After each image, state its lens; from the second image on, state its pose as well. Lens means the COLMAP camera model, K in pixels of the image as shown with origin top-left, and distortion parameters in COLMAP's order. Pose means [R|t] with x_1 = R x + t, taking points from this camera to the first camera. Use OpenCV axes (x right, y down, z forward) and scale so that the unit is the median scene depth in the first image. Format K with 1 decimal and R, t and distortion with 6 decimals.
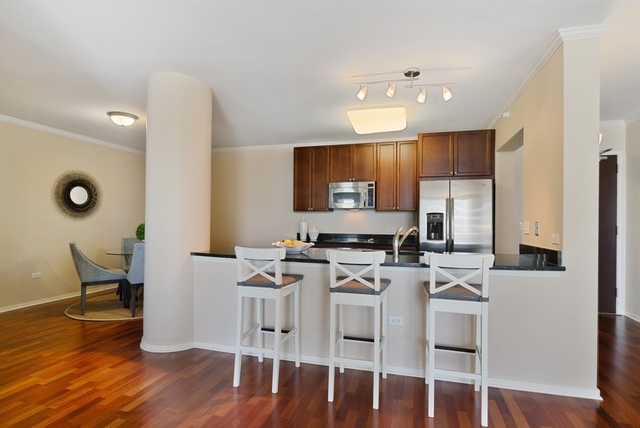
lens RADIAL K [[316.7, 0, 320.4], [0, 316.7, 216.4], [0, 0, 1]] dist [0.025126, 0.001002]
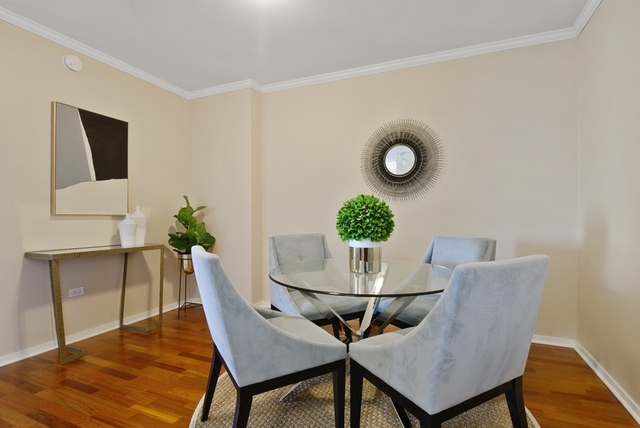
lens RADIAL K [[316.7, 0, 318.5], [0, 316.7, 214.6], [0, 0, 1]] dist [0.025126, 0.001002]
pose [[-0.113750, 0.004766, -0.993498, -0.145150], [0.008296, 0.999958, 0.003847, 0.036063], [0.993475, -0.007804, -0.113785, 0.958002]]
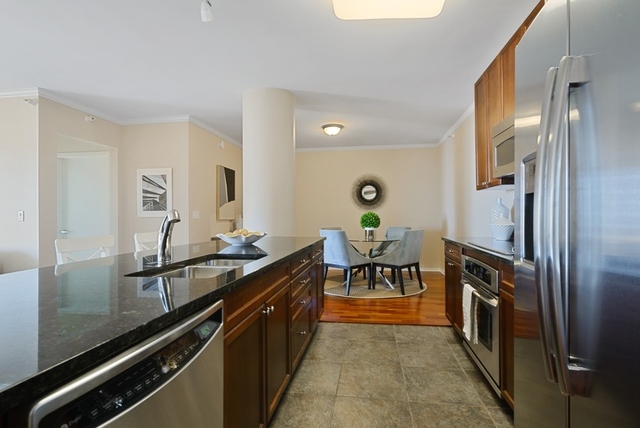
lens RADIAL K [[316.7, 0, 320.7], [0, 316.7, 214.4], [0, 0, 1]] dist [0.025126, 0.001002]
pose [[0.128014, -0.006741, -0.991749, 0.487579], [0.012179, 0.999912, -0.005225, 0.026826], [0.991698, -0.011409, 0.128085, 0.678194]]
